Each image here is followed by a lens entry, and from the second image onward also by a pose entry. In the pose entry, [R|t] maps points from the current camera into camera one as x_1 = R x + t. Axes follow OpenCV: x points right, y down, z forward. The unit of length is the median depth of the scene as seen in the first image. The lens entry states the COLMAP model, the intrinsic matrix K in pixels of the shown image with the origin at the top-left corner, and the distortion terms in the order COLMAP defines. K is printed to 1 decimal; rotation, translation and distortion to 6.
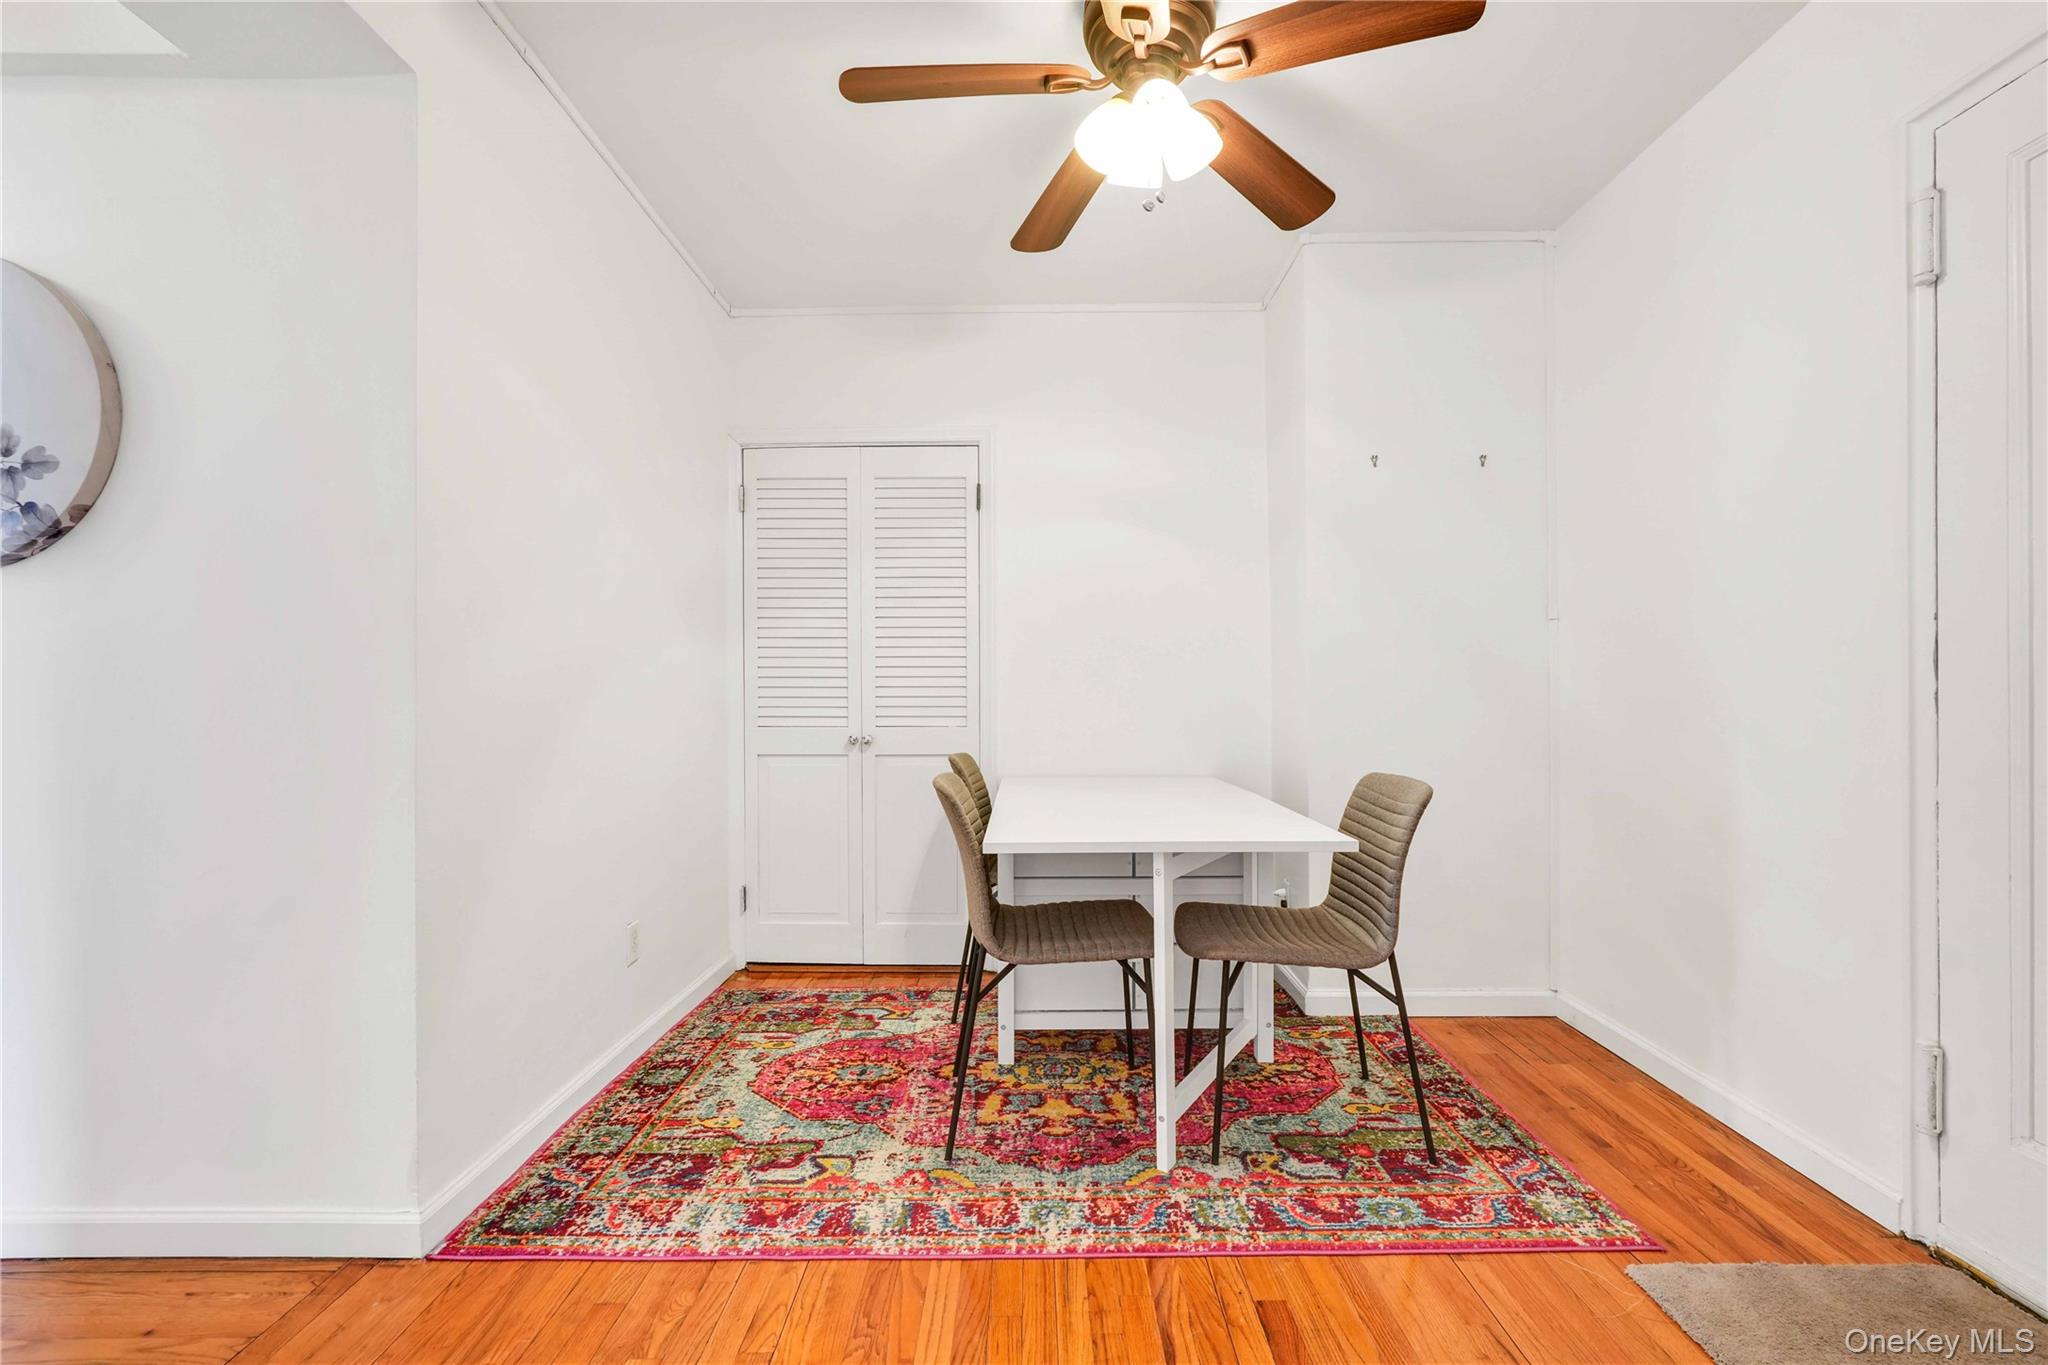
lens RADIAL K [[906.4, 0, 1021.9], [0, 906.4, 684.0], [0, 0, 1]] dist [0.006091, 0.004142]
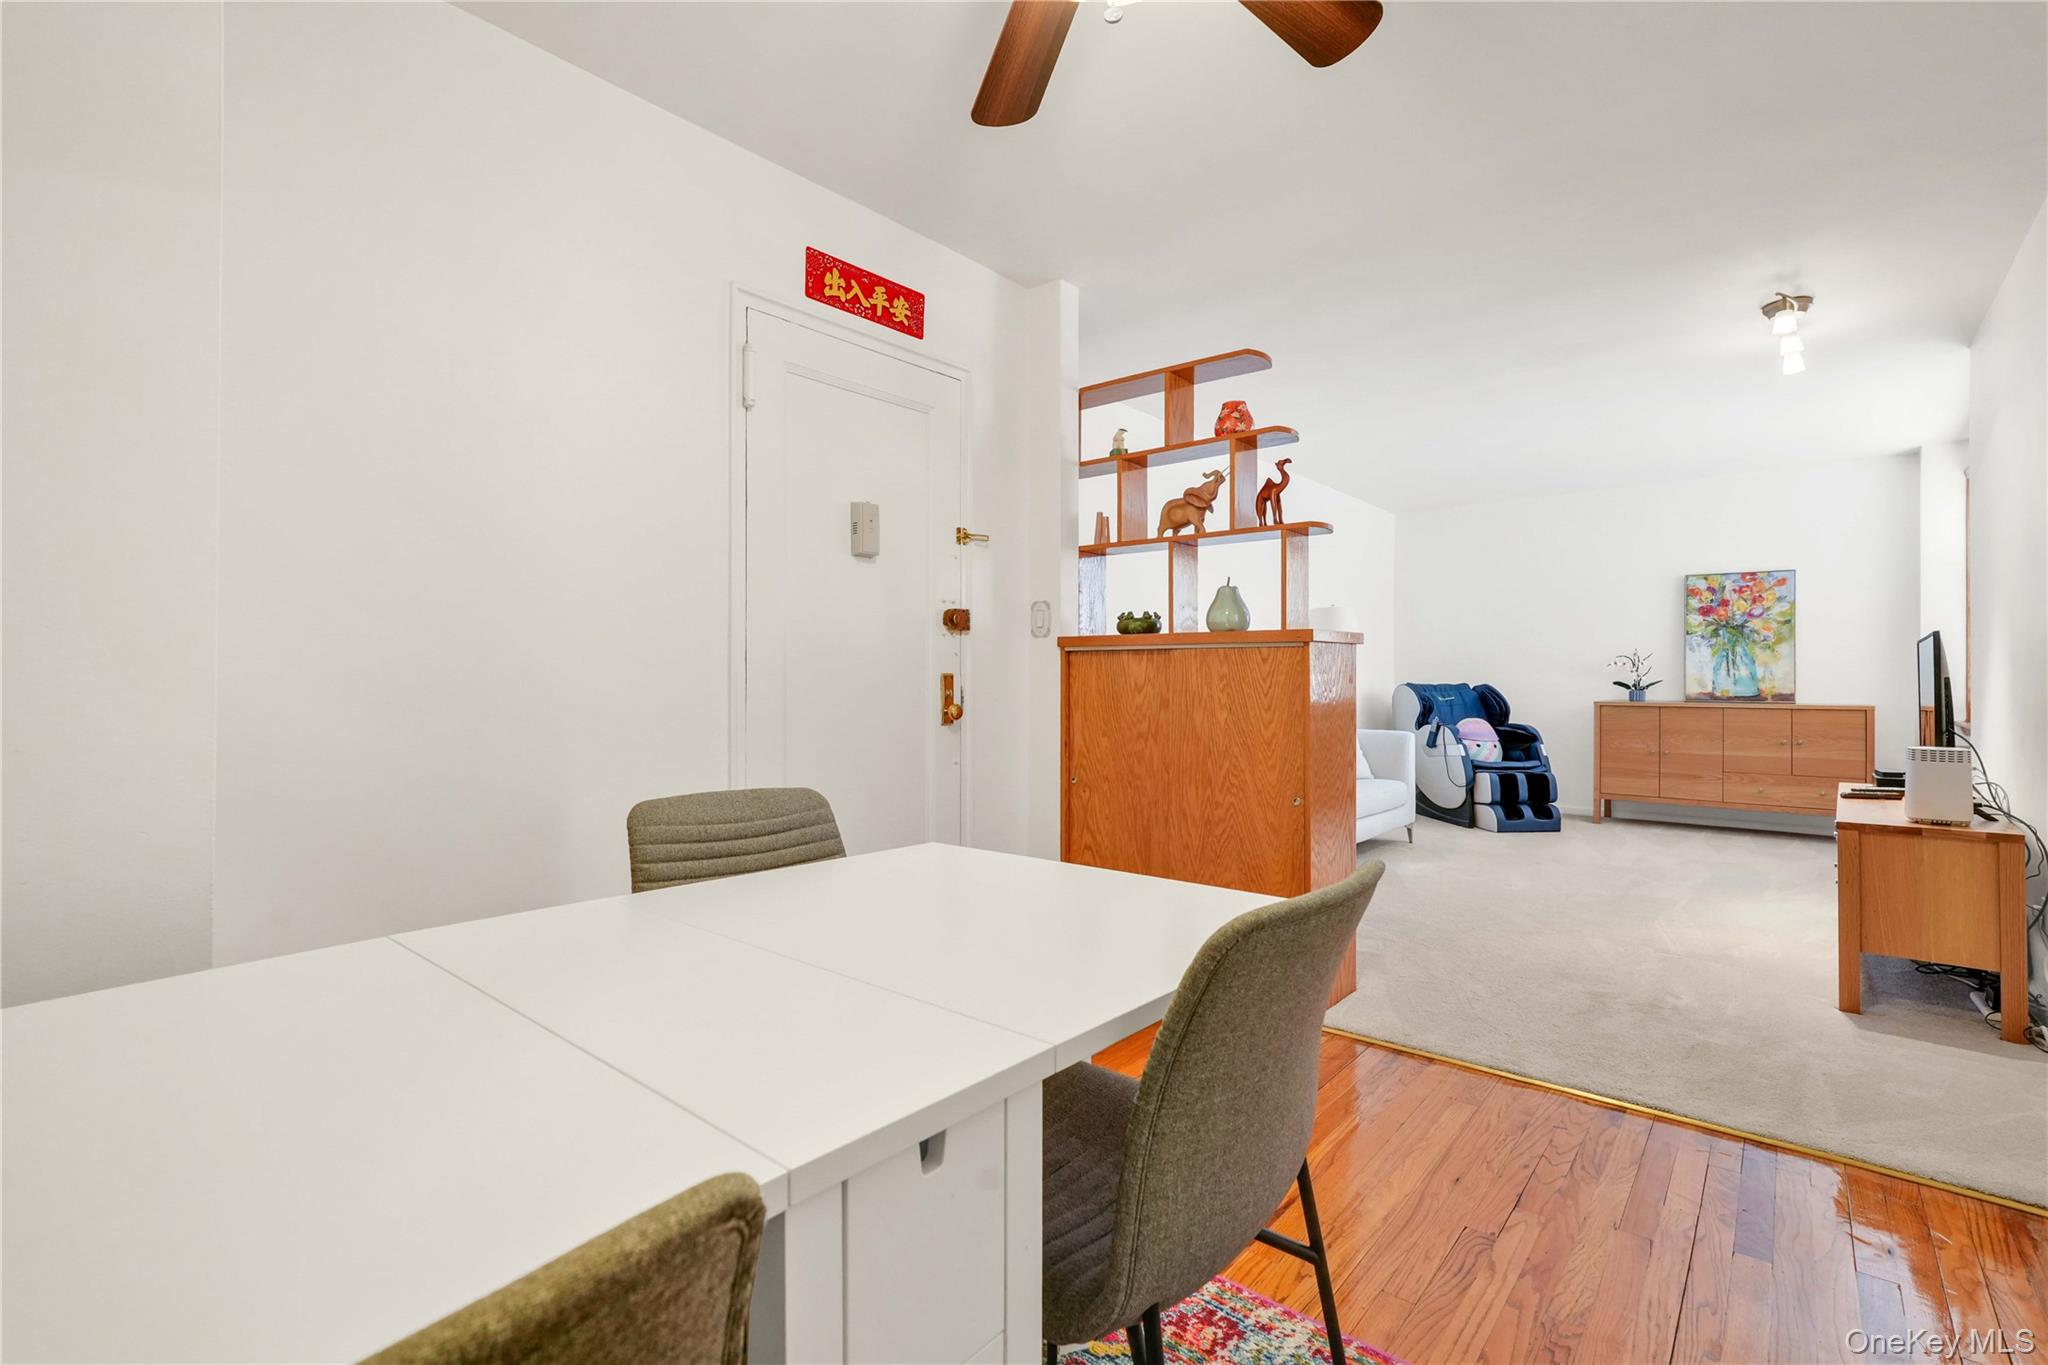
lens RADIAL K [[906.4, 0, 1023.8], [0, 906.4, 678.1], [0, 0, 1]] dist [0.006091, 0.004142]
pose [[-0.758006, -0.001722, 0.652246, -0.319603], [-0.004144, 0.999989, -0.002175, 0.007514], [-0.652235, -0.004351, -0.758004, 1.801149]]
